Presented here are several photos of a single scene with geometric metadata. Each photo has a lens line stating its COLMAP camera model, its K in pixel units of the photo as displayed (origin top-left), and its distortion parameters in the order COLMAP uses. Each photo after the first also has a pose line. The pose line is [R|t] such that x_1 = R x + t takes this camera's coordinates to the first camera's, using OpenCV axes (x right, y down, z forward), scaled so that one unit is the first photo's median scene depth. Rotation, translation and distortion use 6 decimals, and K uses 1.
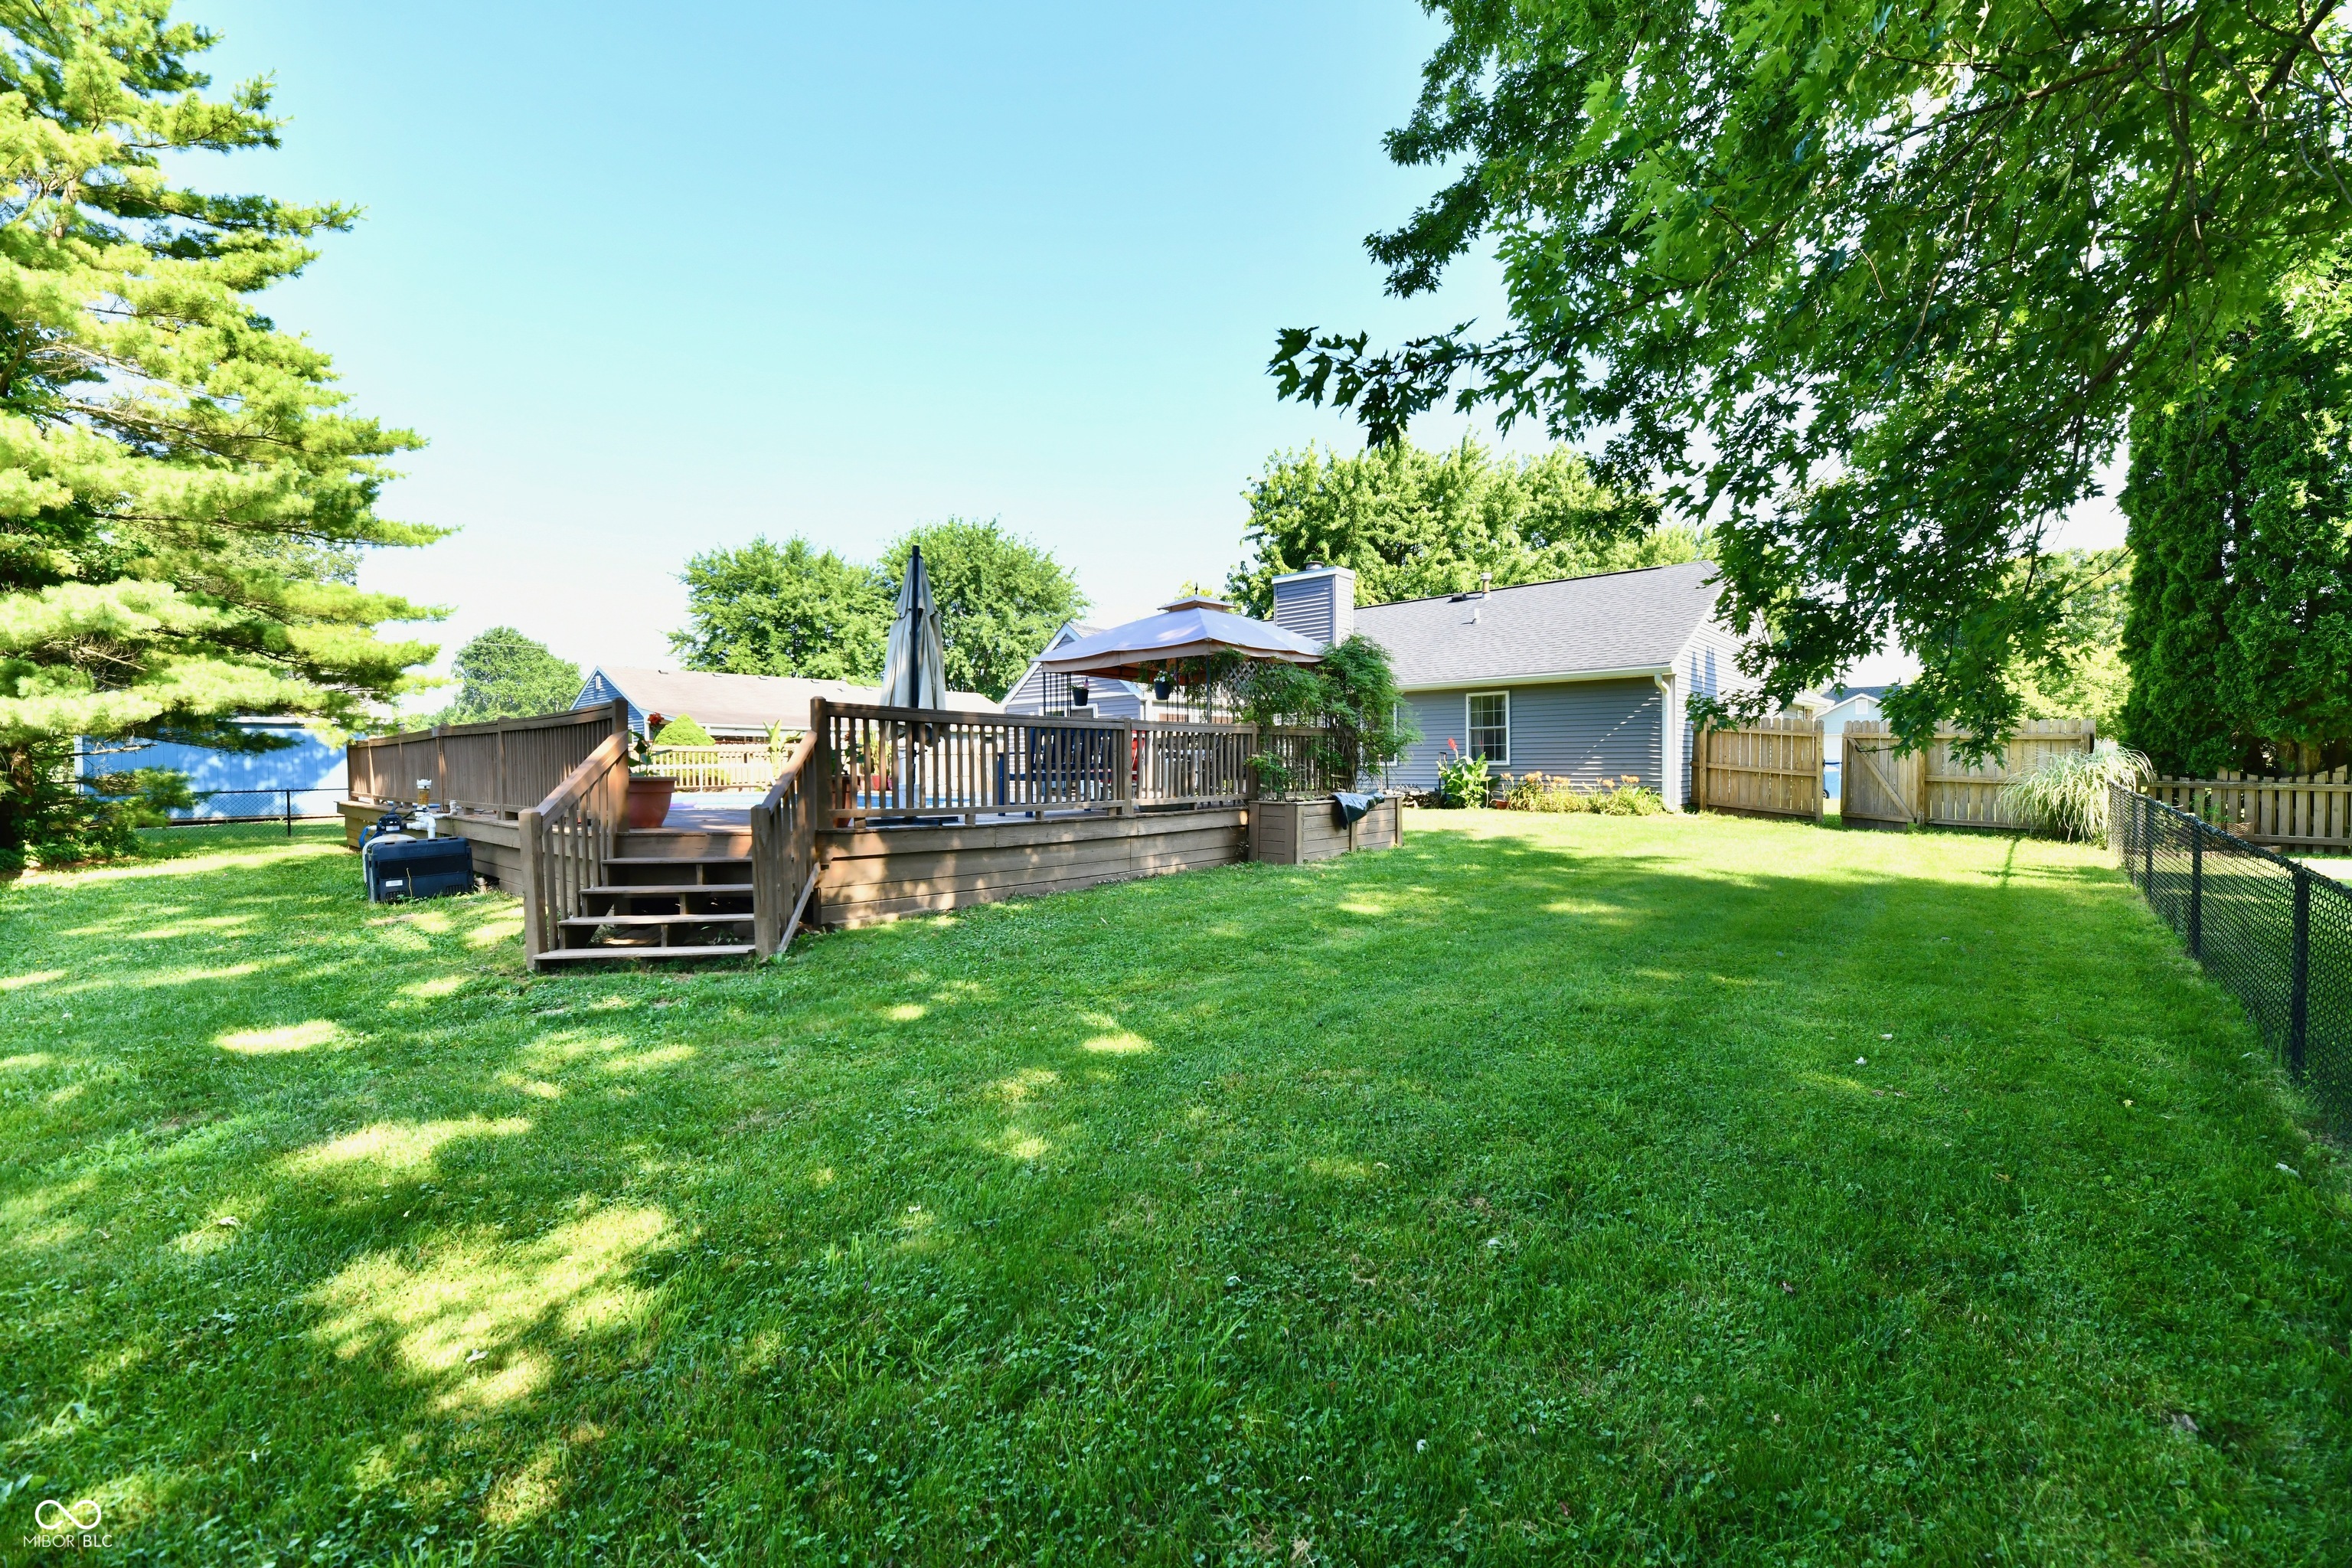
lens RADIAL K [[947.3, 0, 1188.0], [0, 947.3, 788.4], [0, 0, 1]] dist [0.000617, -0.003183]
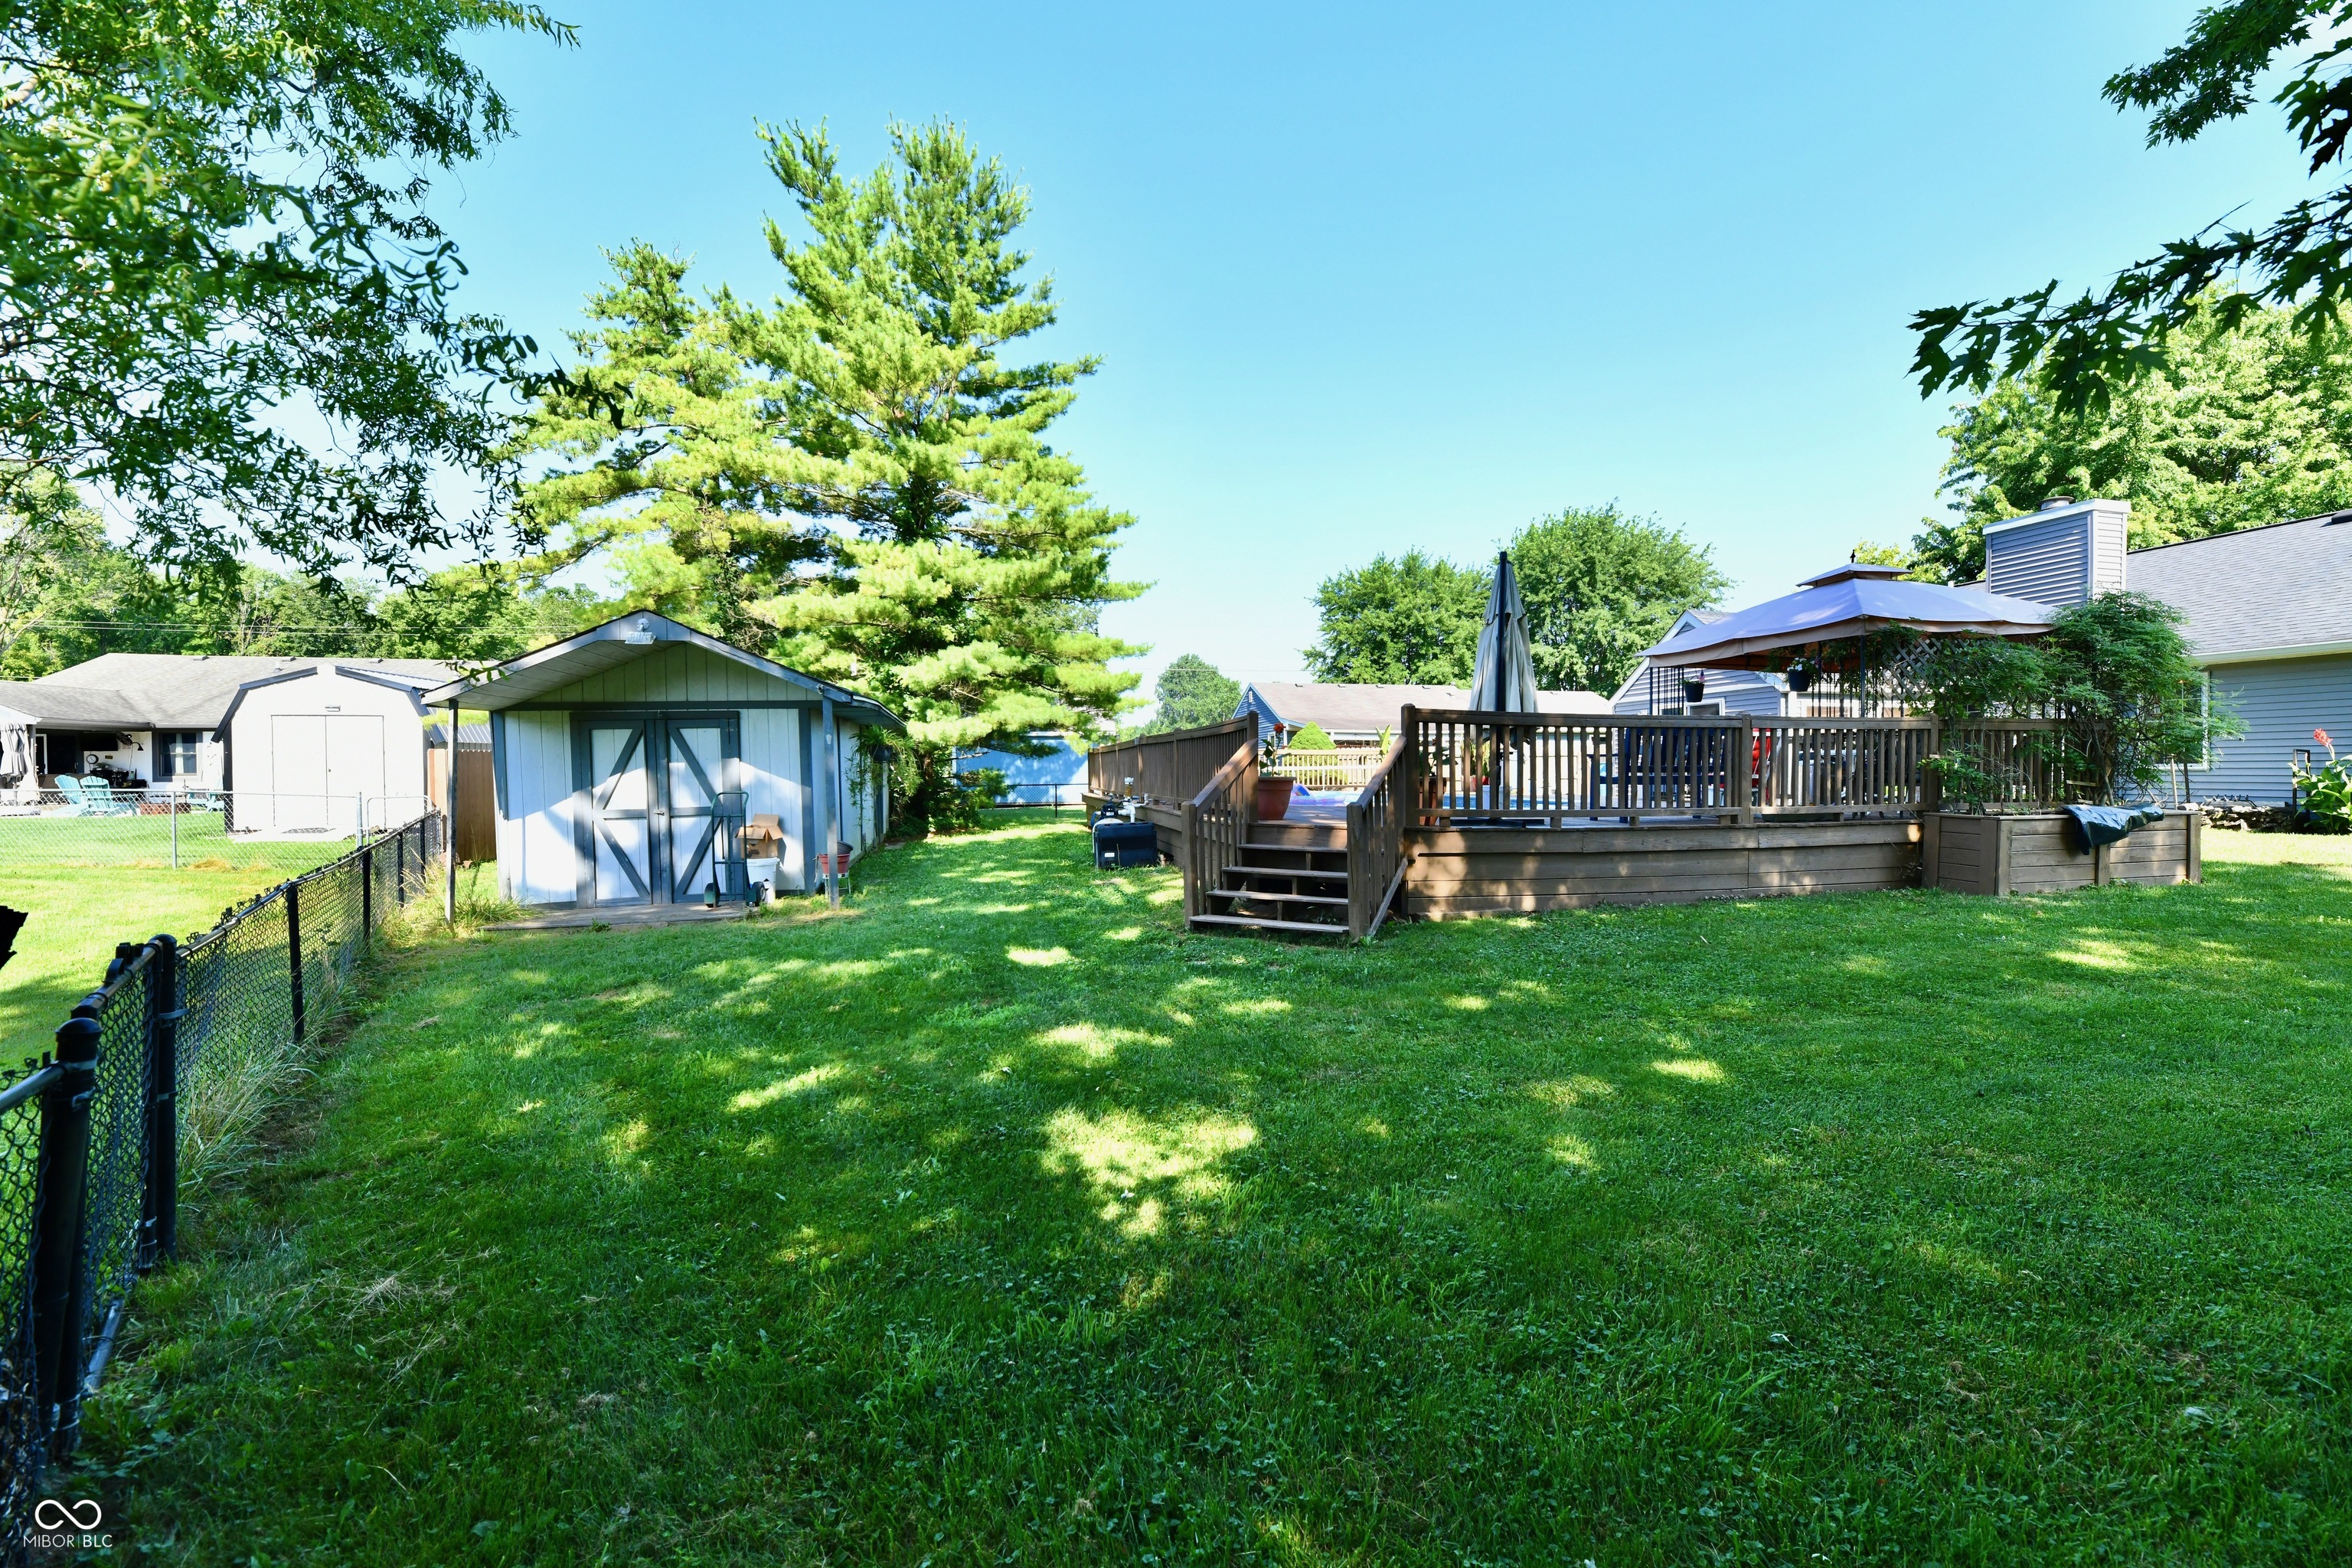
lens RADIAL K [[947.3, 0, 1188.0], [0, 947.3, 788.4], [0, 0, 1]] dist [0.000617, -0.003183]
pose [[0.810310, 0.014988, -0.585810, 0.013668], [-0.015924, 0.999867, 0.003555, -0.000074], [0.585786, 0.006448, 0.810440, -0.008404]]
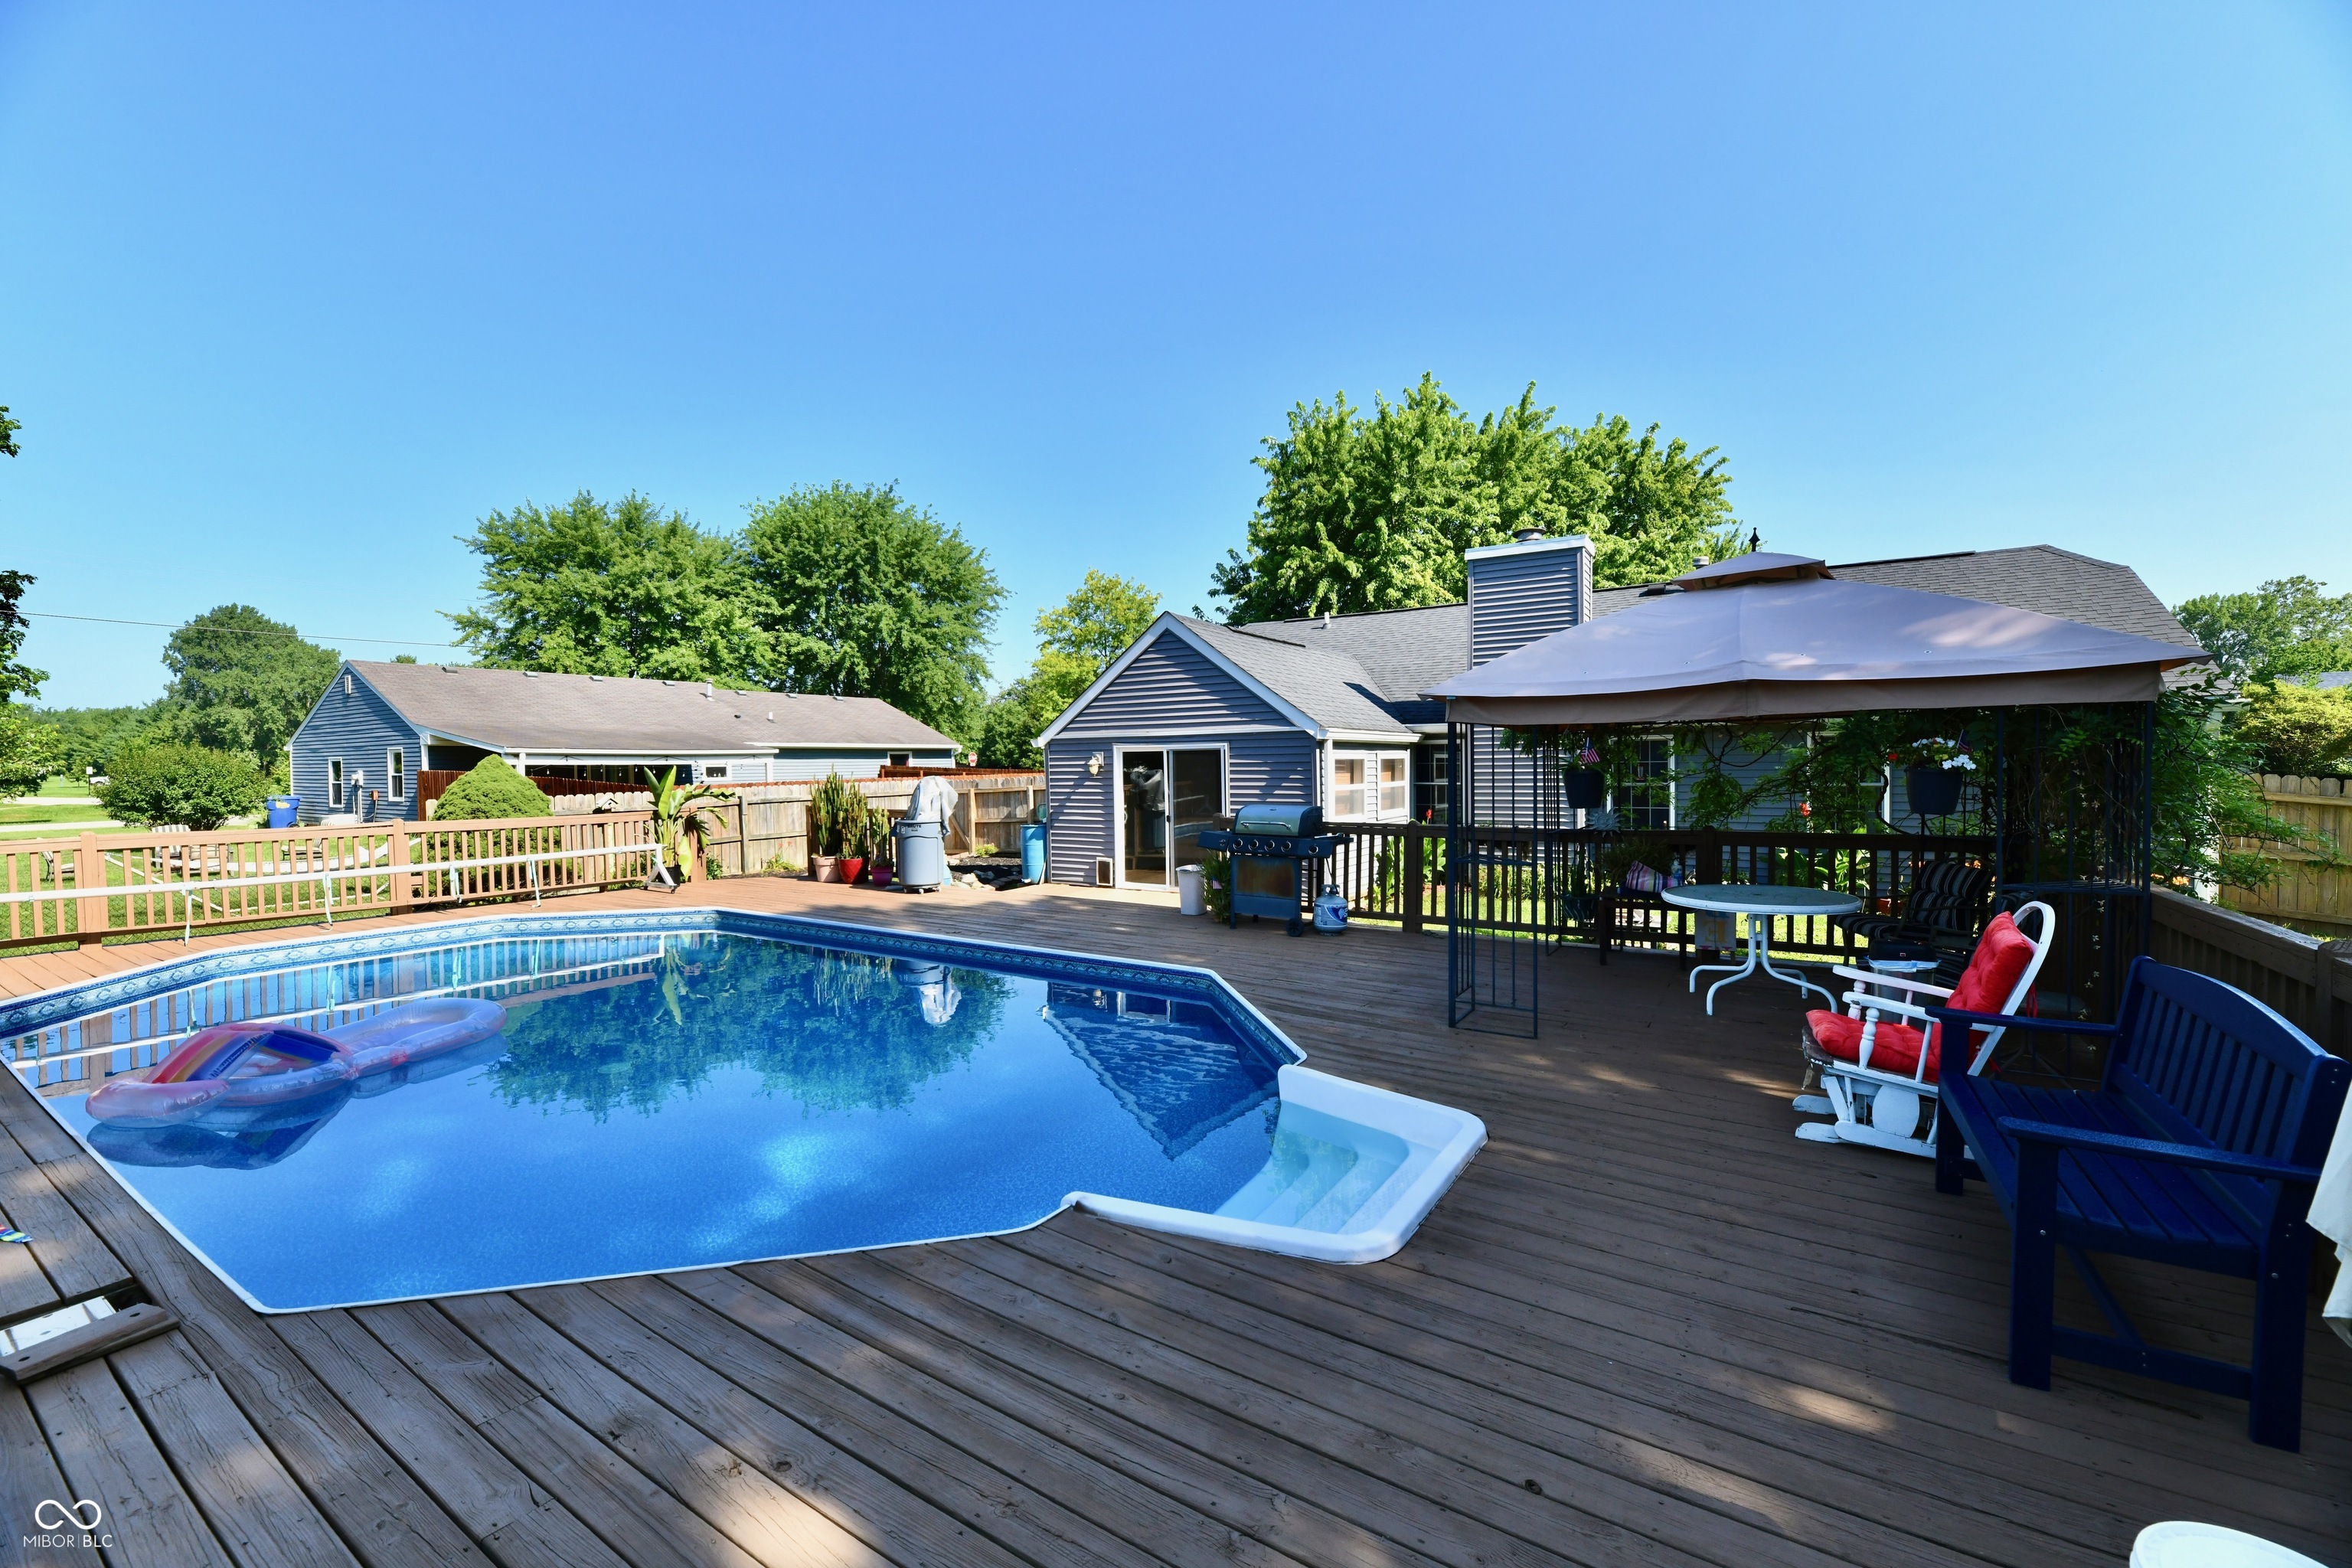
lens RADIAL K [[925.0, 0, 1182.3], [0, 925.0, 793.7], [0, 0, 1]] dist [0.000364, -0.006909]
pose [[0.985994, -0.010066, 0.166478, -0.139093], [0.007837, 0.999871, 0.014042, -0.039523], [-0.166598, -0.012540, 0.985945, 0.242708]]
